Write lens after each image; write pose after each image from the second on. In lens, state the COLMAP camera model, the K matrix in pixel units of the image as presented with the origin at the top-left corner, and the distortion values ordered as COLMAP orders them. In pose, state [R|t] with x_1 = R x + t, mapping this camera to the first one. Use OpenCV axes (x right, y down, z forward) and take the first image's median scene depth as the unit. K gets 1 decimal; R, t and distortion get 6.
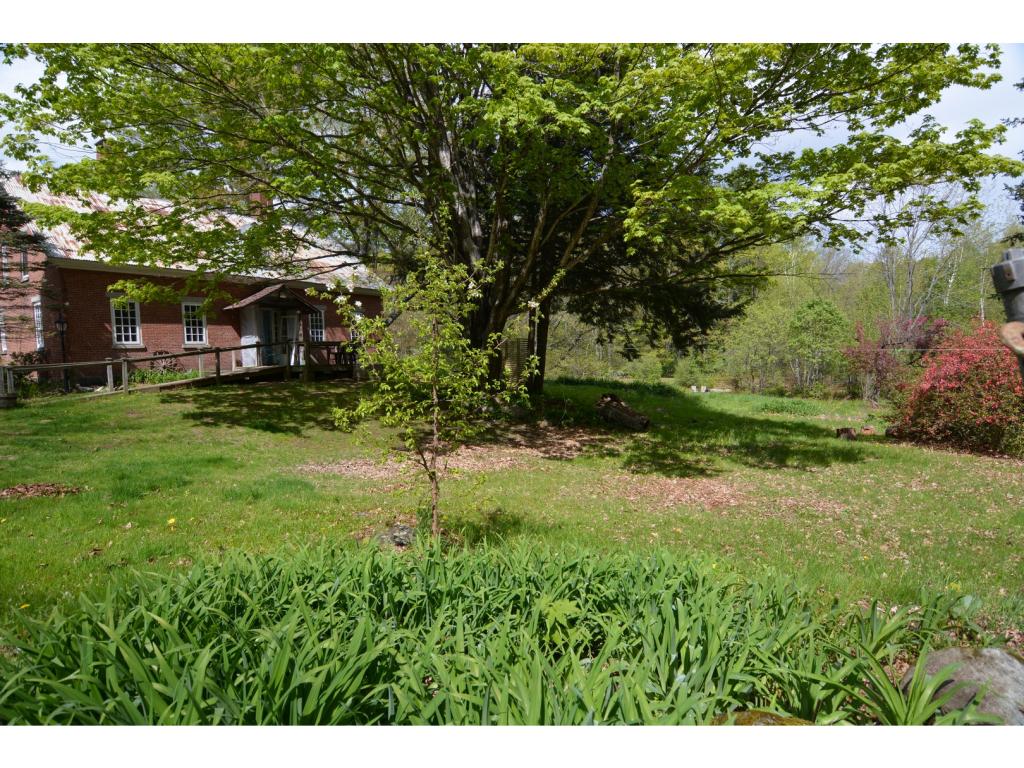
lens RADIAL K [[539.0, 0, 512.0], [0, 539.0, 381.7], [0, 0, 1]] dist [-0.014590, -0.009486]
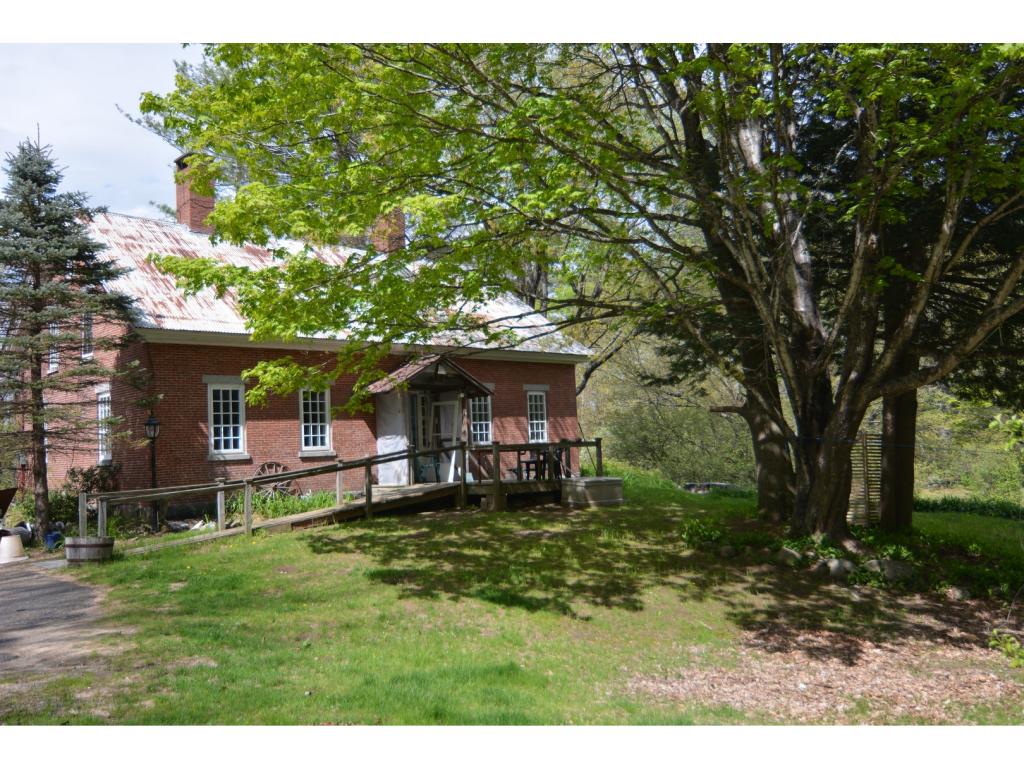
lens RADIAL K [[894.3, 0, 511.0], [0, 894.3, 384.6], [0, 0, 1]] dist [0.008392, 0.009092]
pose [[0.976326, -0.031733, -0.213964, -0.149549], [0.006123, 0.992839, -0.119306, -0.022153], [0.216218, 0.115171, 0.969528, 0.002906]]
